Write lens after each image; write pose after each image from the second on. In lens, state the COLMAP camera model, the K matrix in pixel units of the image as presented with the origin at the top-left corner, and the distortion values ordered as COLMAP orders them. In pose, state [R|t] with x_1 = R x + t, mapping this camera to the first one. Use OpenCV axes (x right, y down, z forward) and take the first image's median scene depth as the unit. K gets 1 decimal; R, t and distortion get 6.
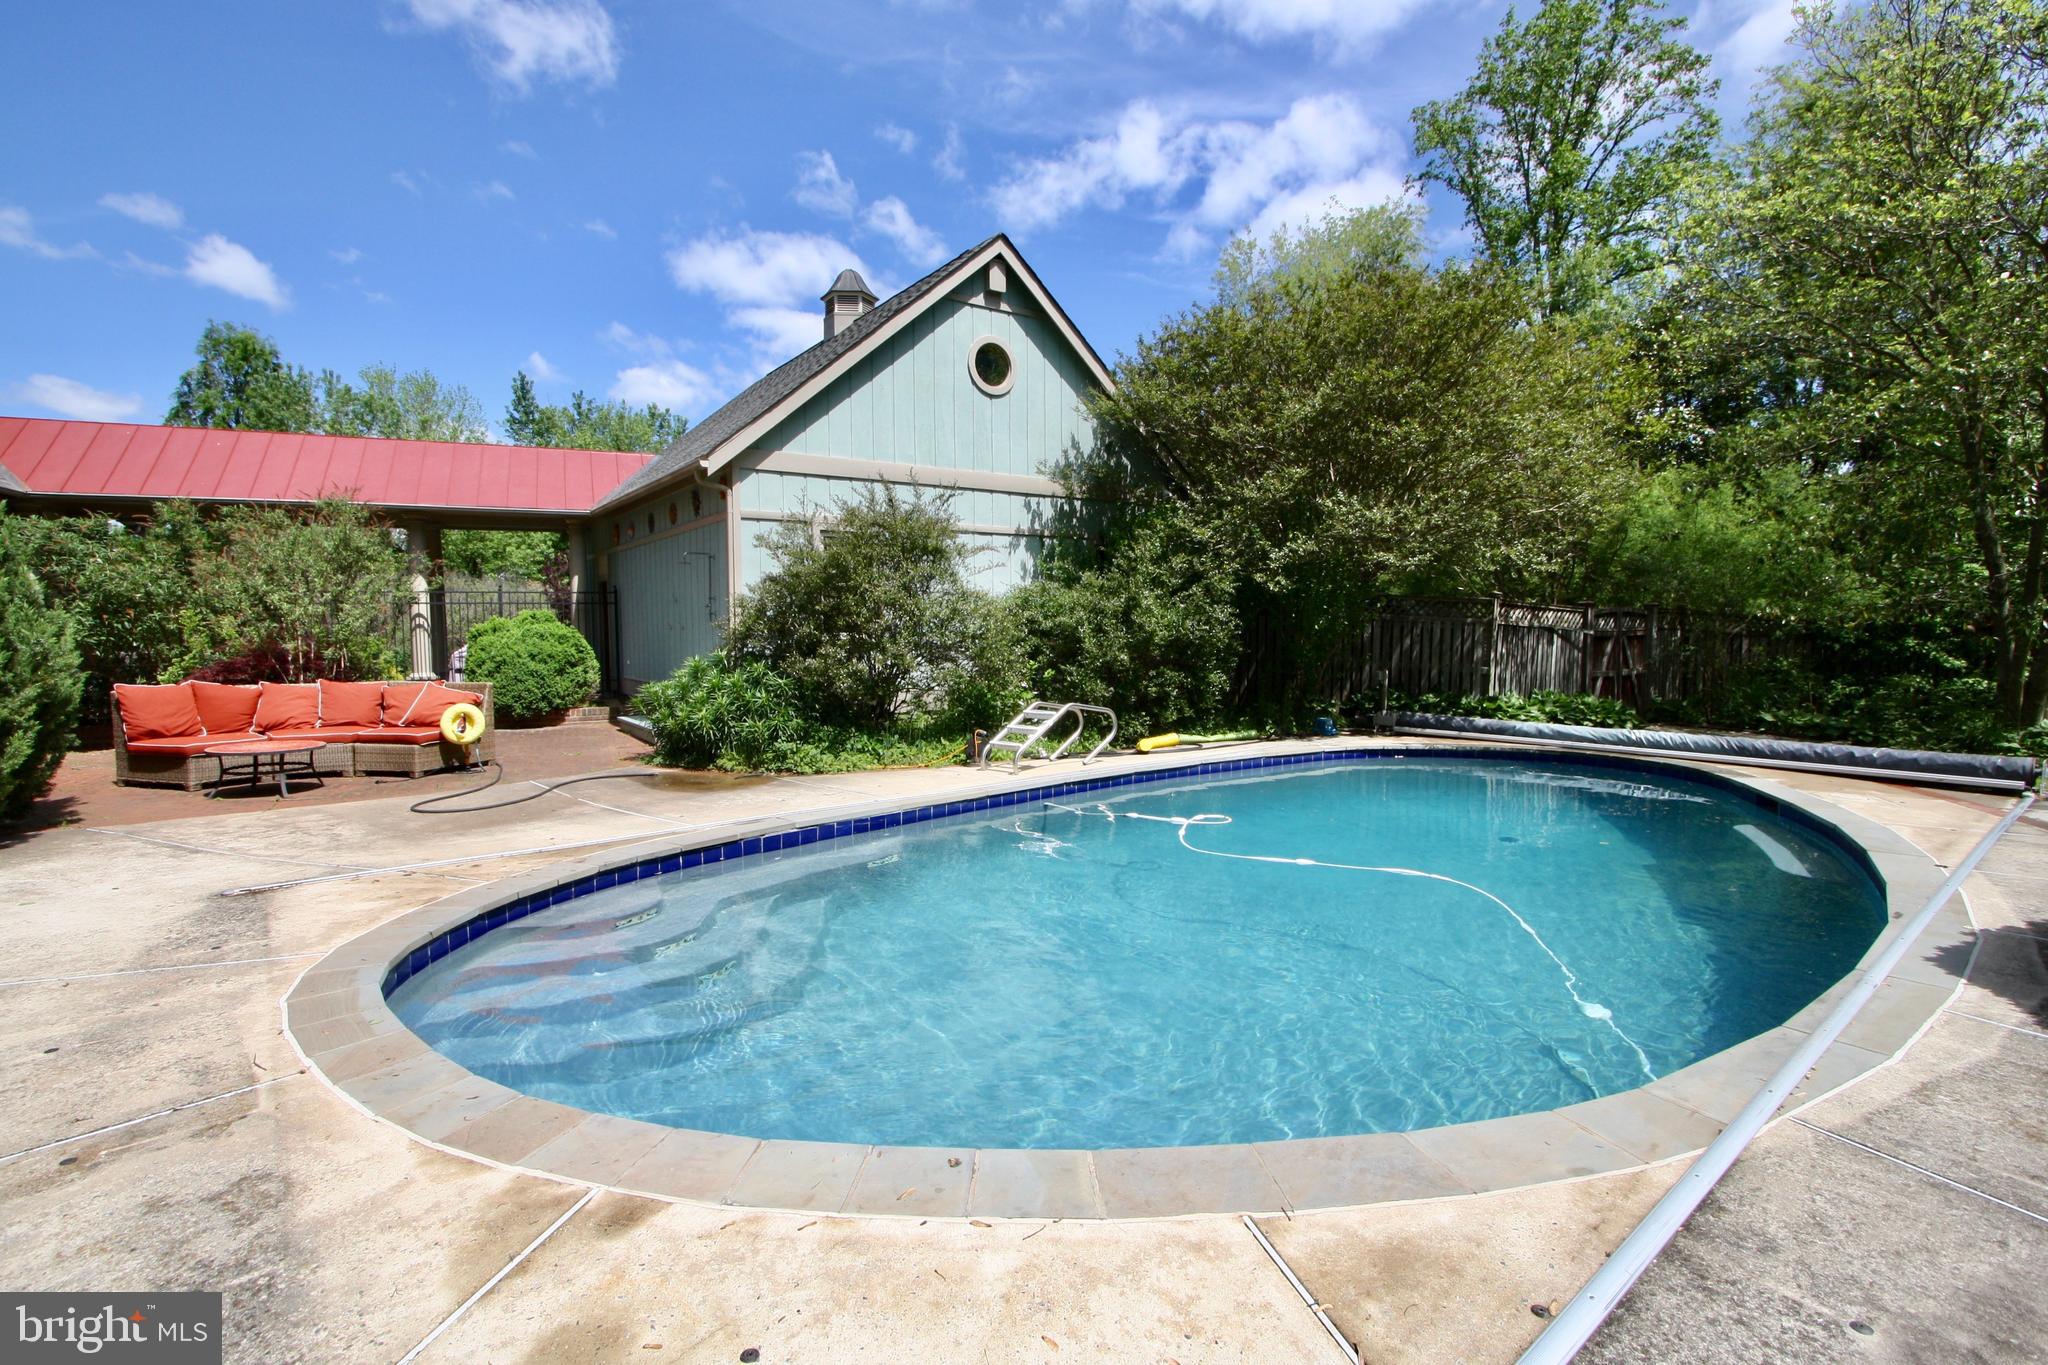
lens RADIAL K [[989.8, 0, 1024.0], [0, 989.8, 682.5], [0, 0, 1]] dist [-0.000891, -0.000055]
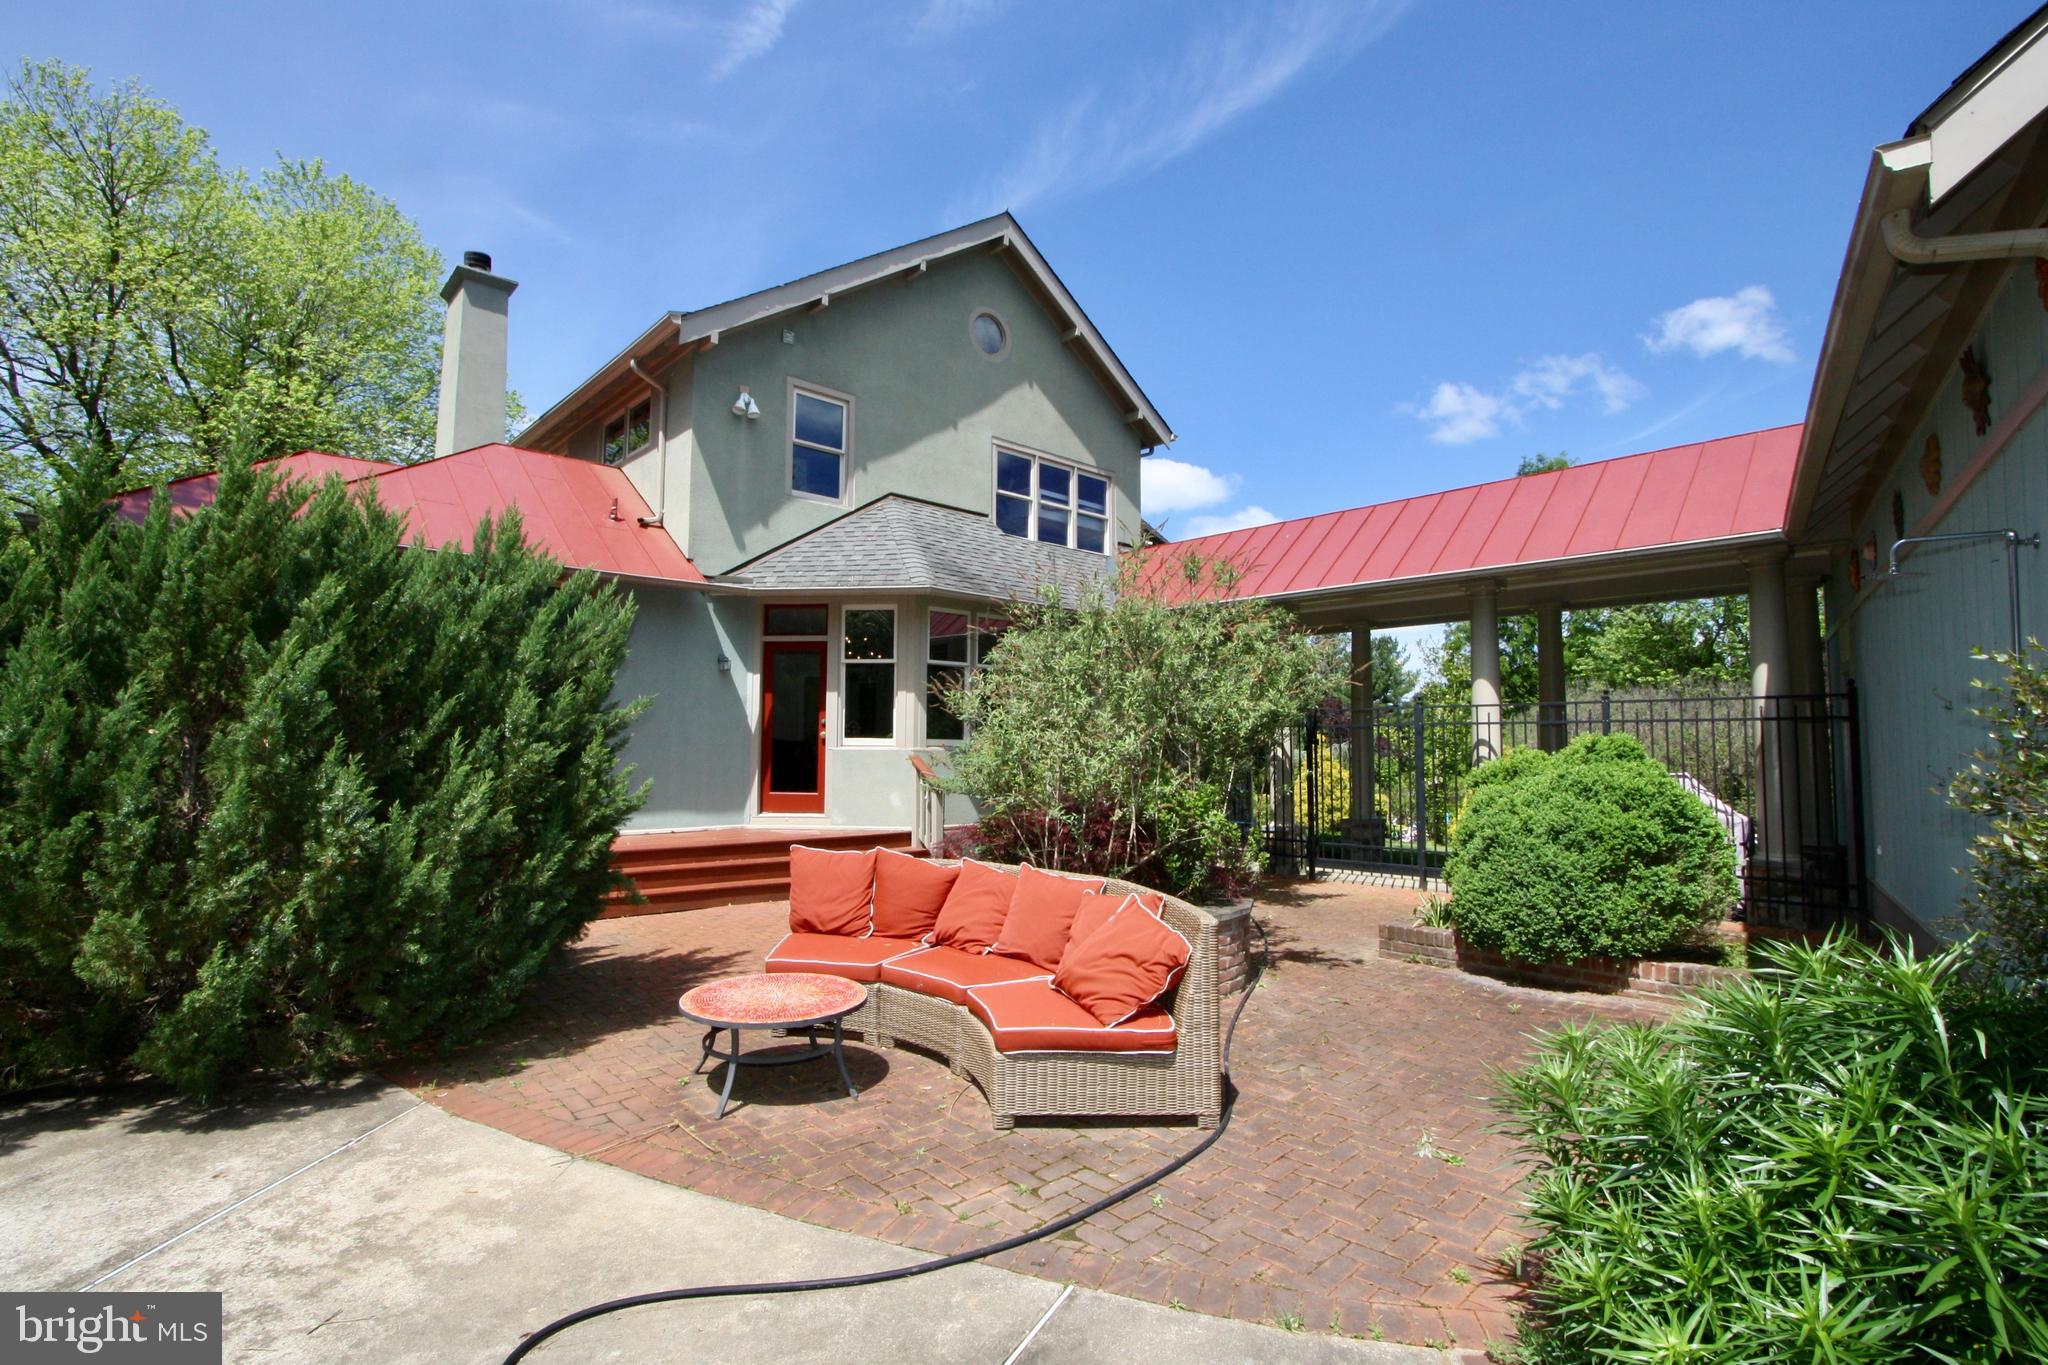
lens RADIAL K [[950.1, 0, 1024.0], [0, 950.1, 682.5], [0, 0, 1]] dist [0.001030, 0.000379]
pose [[0.332538, -0.058904, -0.941248, -0.133239], [-0.061773, 0.994544, -0.084064, -0.039266], [0.941064, 0.086098, 0.327085, 0.539327]]
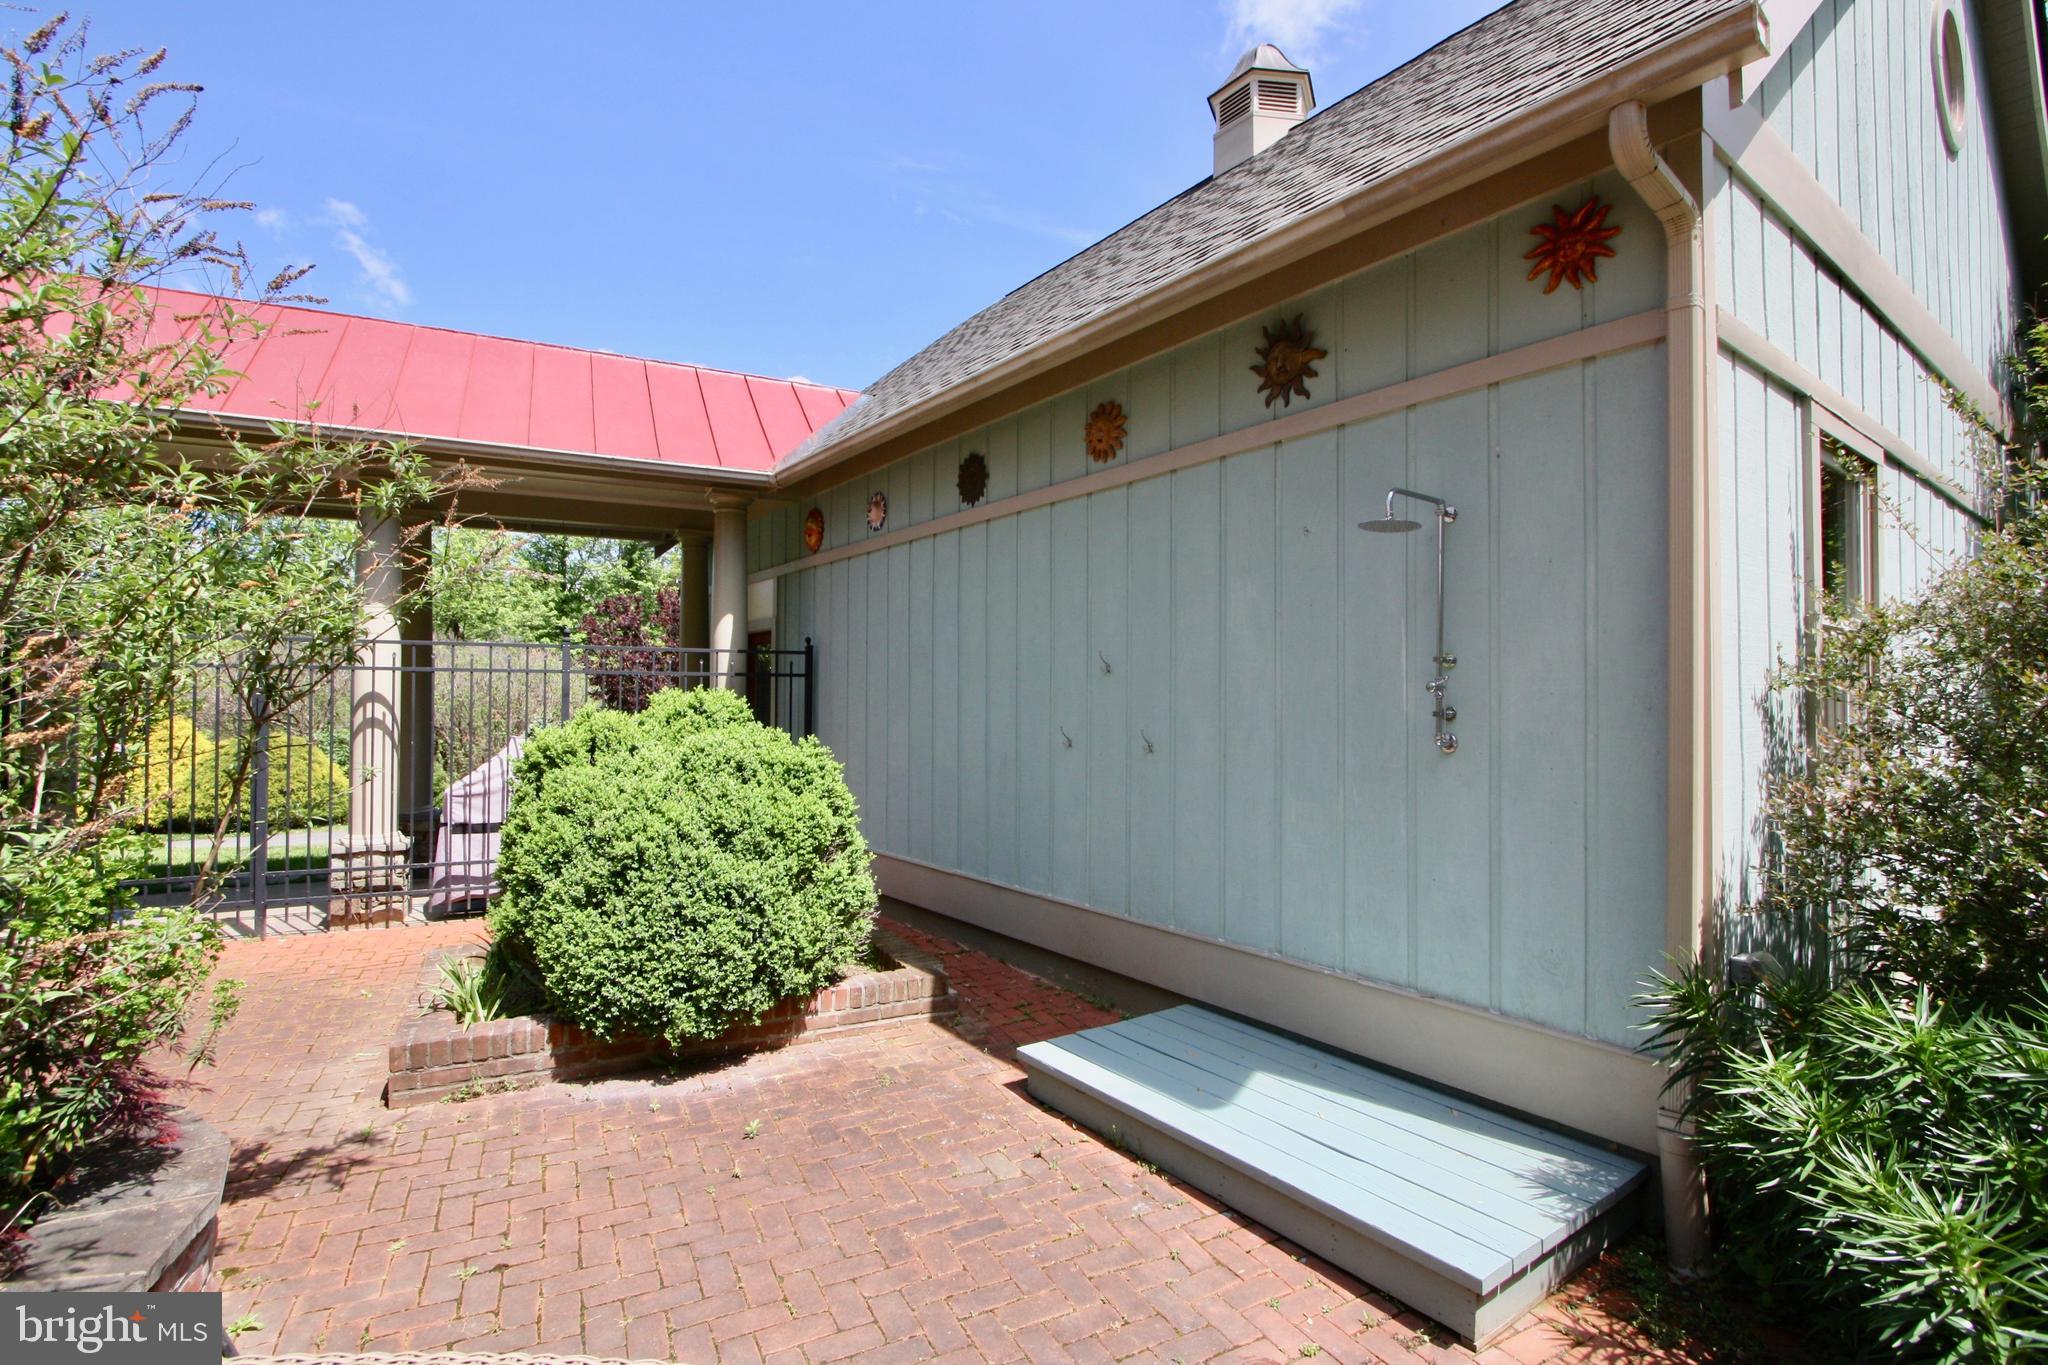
lens RADIAL K [[950.1, 0, 1024.0], [0, 950.1, 682.5], [0, 0, 1]] dist [0.001030, 0.000379]
pose [[0.998913, 0.012957, 0.044776, -0.367011], [-0.009294, 0.996665, -0.081068, -0.046143], [-0.045677, 0.080564, 0.995702, 0.607609]]
